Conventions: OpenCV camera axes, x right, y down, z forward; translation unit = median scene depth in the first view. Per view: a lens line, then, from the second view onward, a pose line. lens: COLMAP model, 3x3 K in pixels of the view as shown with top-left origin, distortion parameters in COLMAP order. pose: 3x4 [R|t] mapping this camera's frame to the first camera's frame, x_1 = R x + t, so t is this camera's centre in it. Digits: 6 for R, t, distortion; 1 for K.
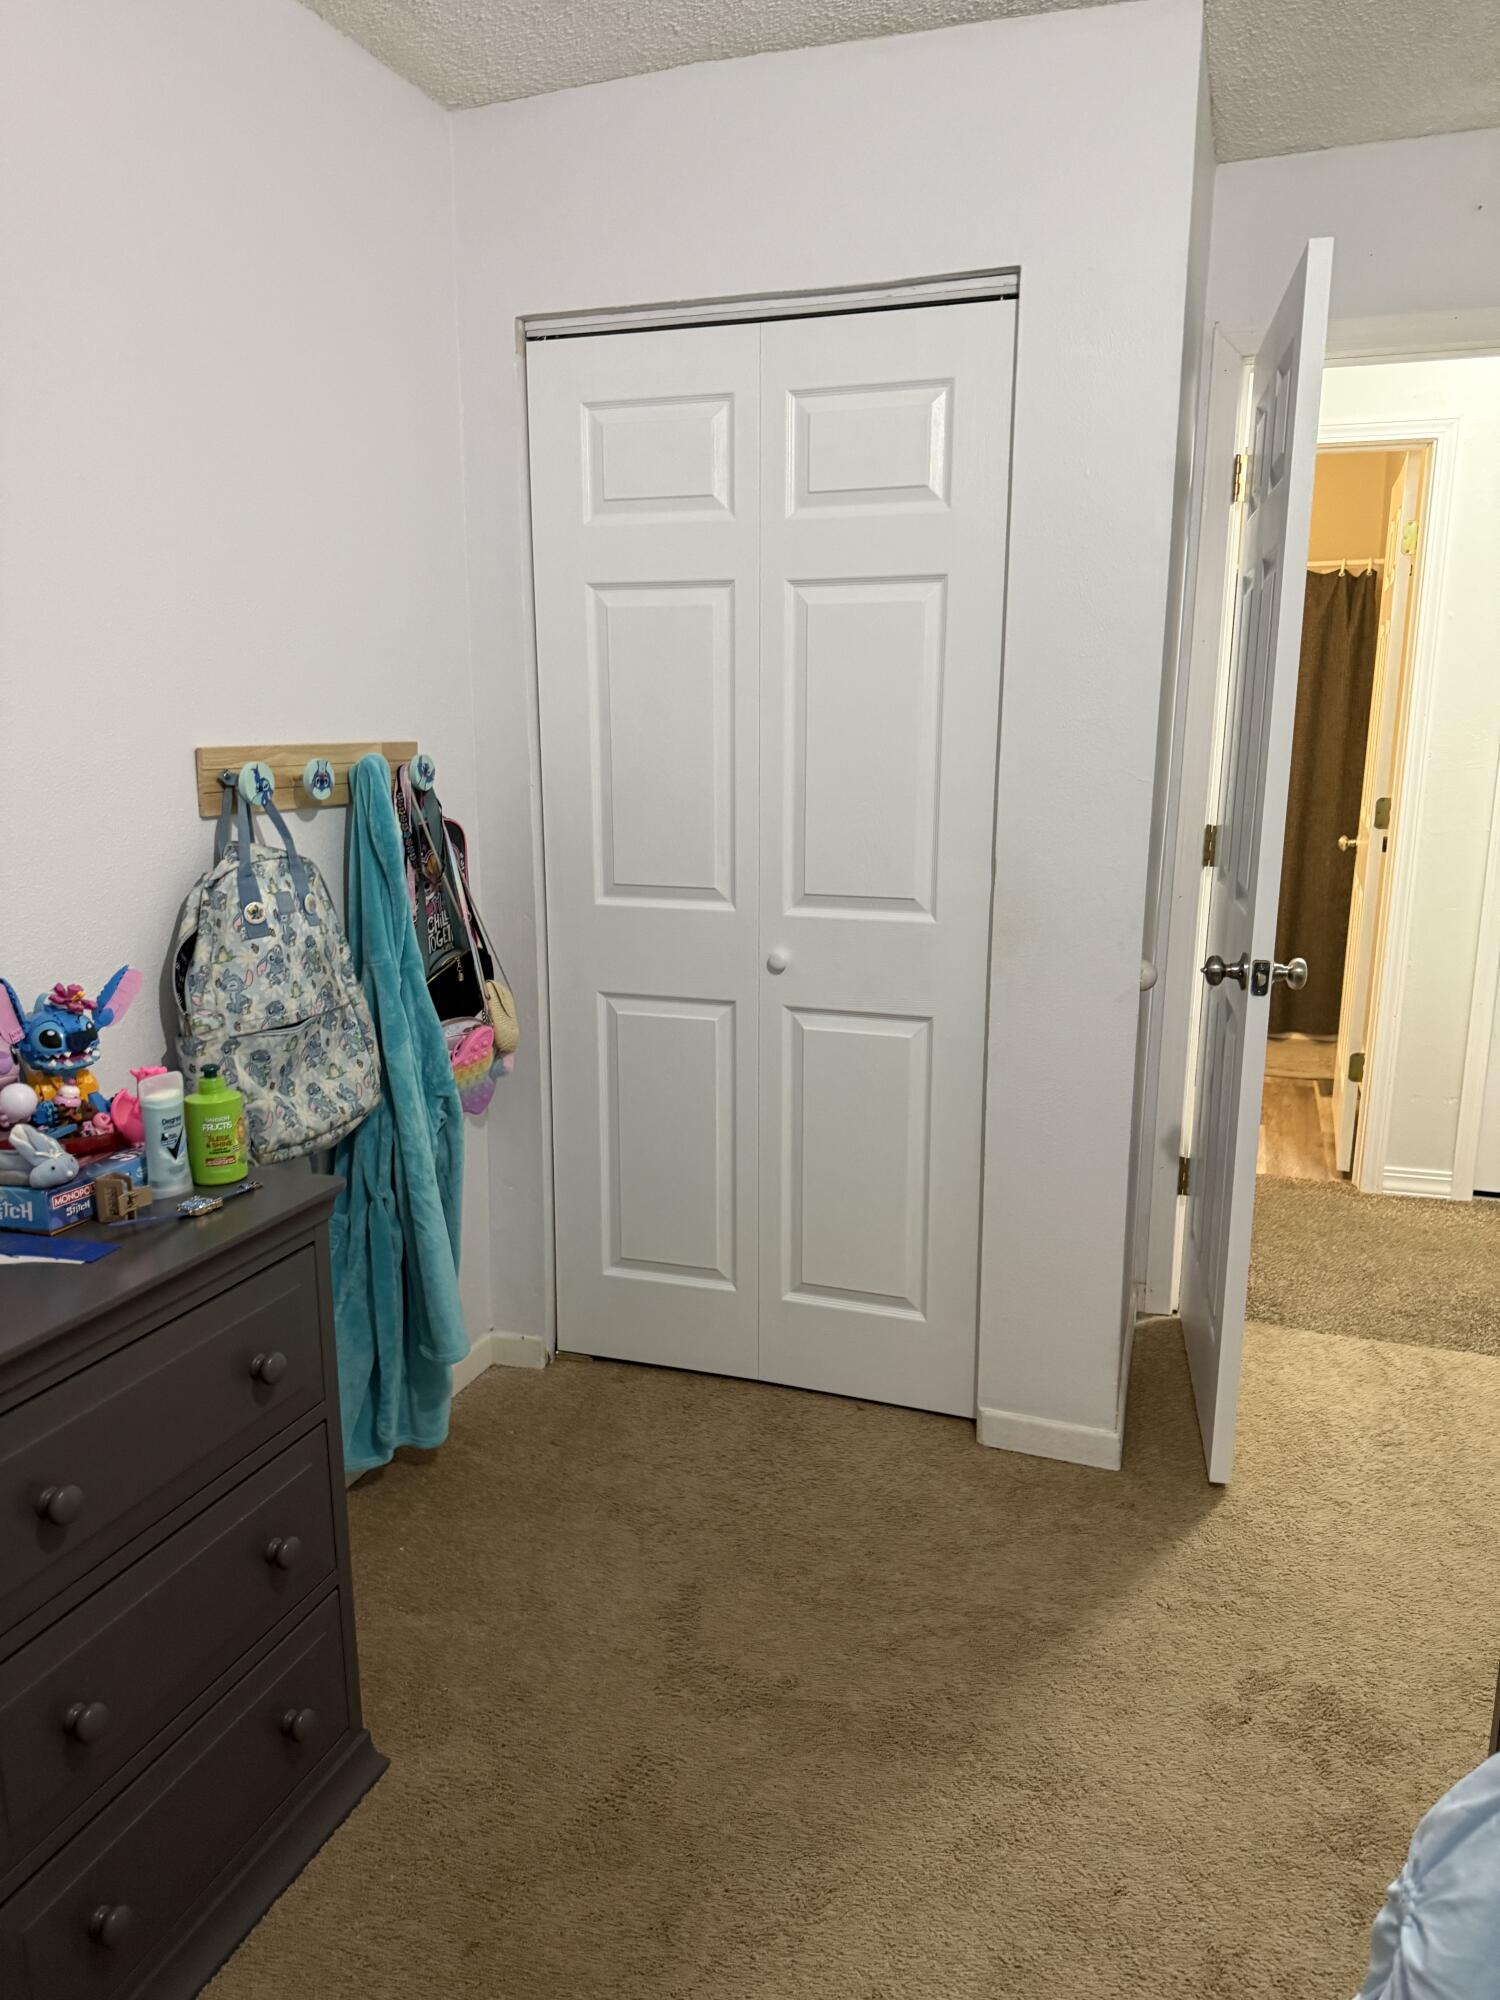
lens RADIAL K [[1402.0, 0, 754.6], [0, 1402.0, 1001.1], [0, 0, 1]] dist [0.053871, -0.079100]
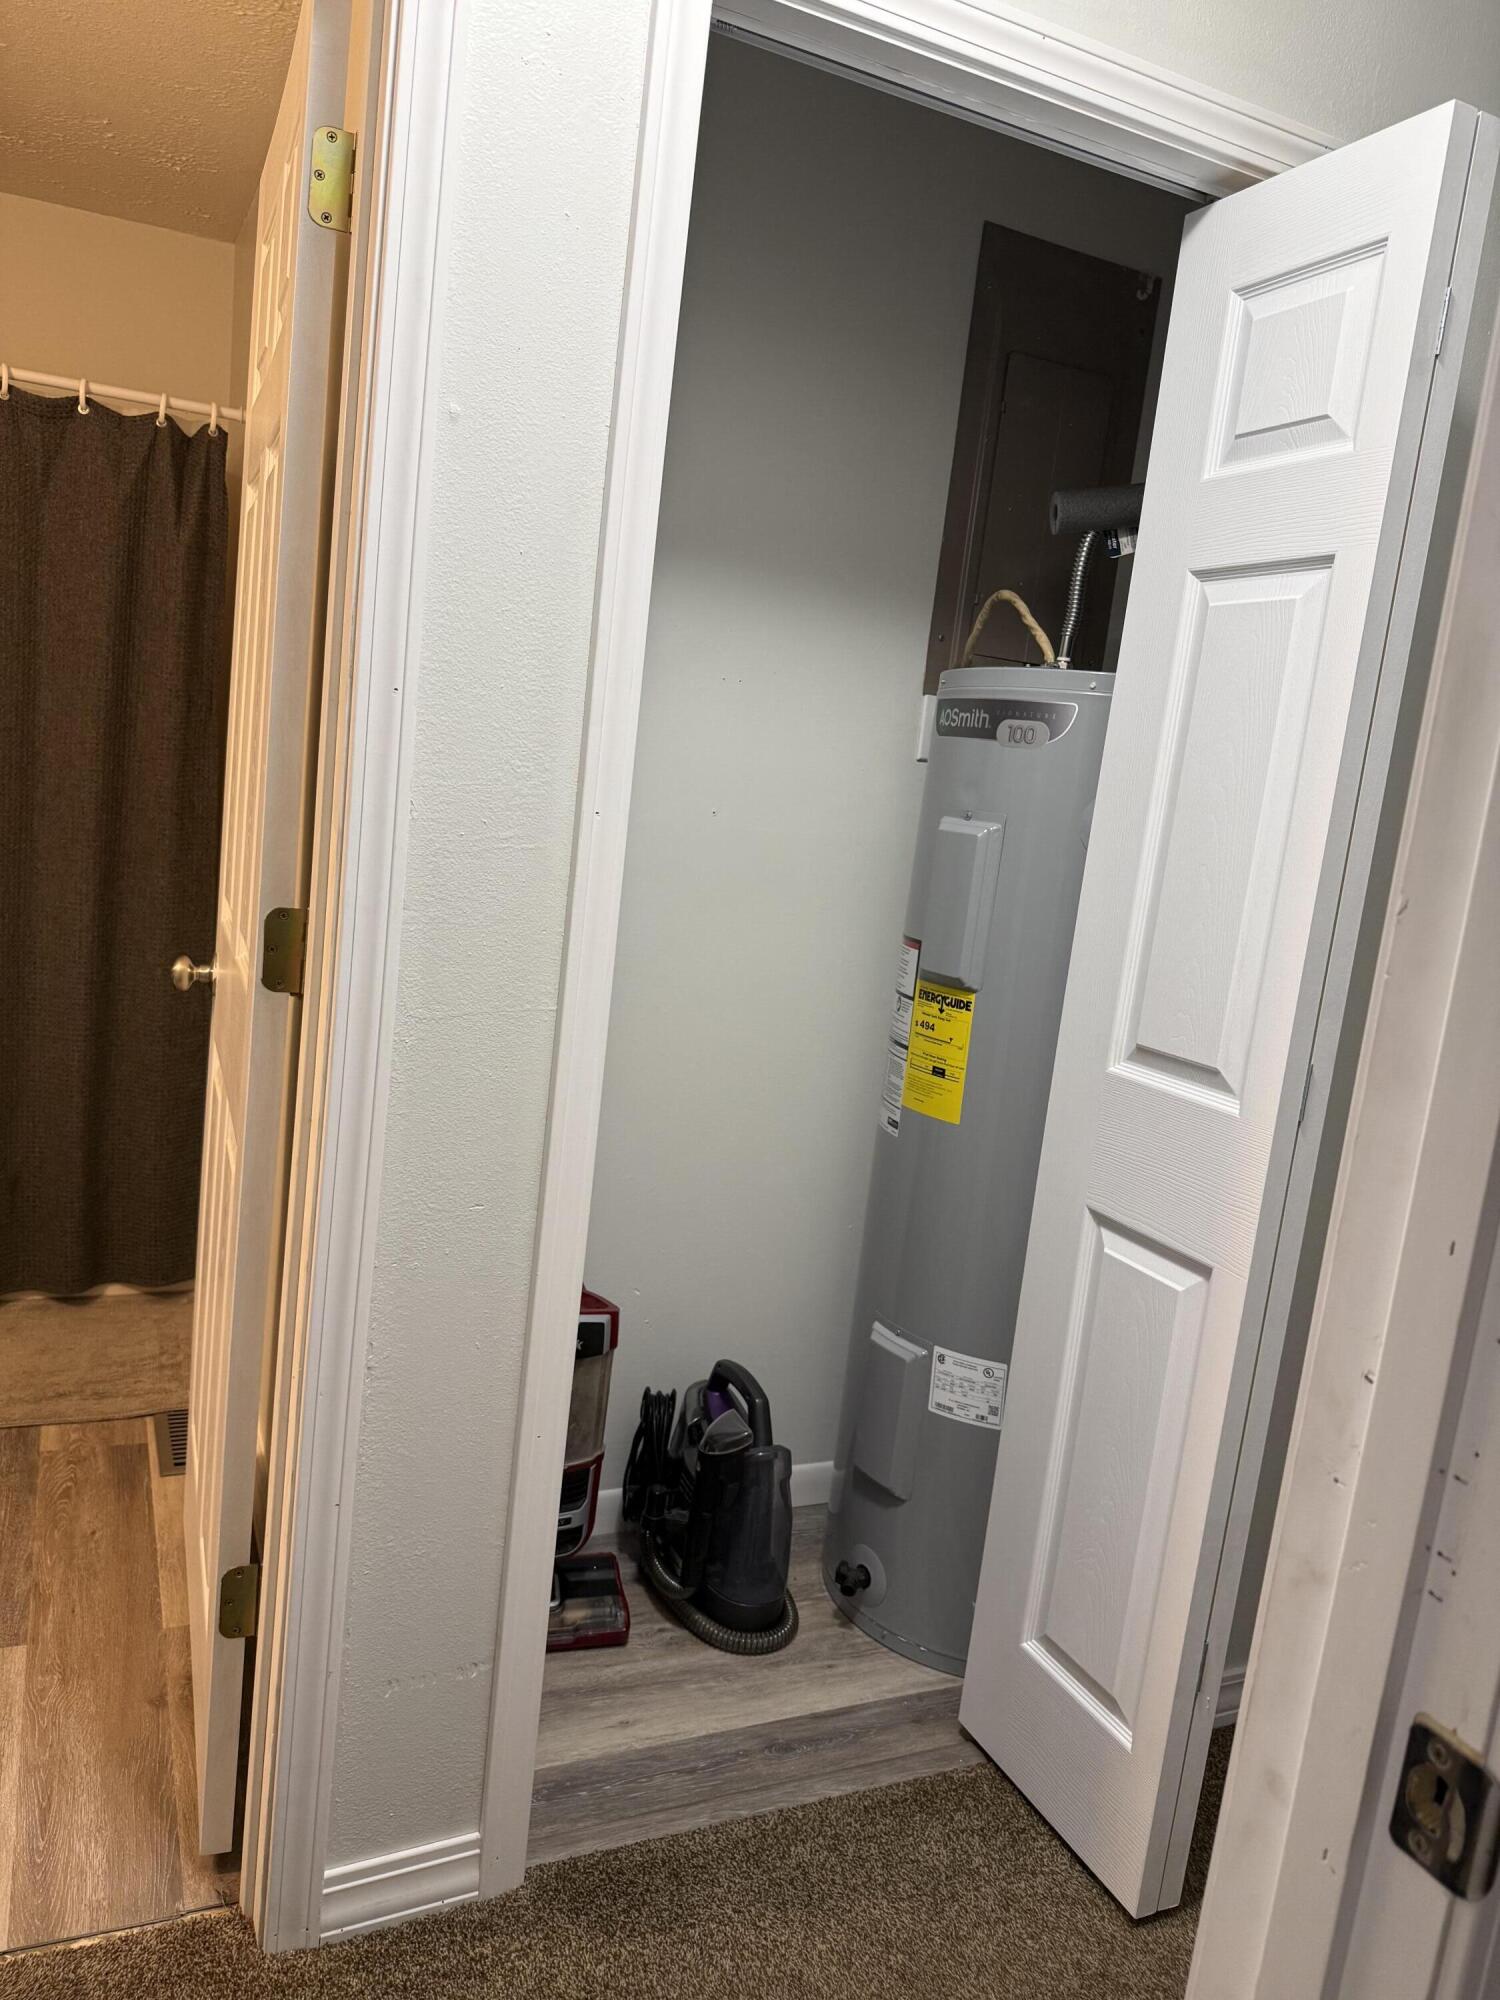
lens RADIAL K [[1402.0, 0, 753.1], [0, 1402.0, 1004.2], [0, 0, 1]] dist [0.053871, -0.079100]
pose [[0.718484, -0.032903, 0.694765, 0.211023], [0.035514, 0.999313, 0.010600, -0.089955], [-0.694637, 0.017058, 0.719159, 0.496973]]
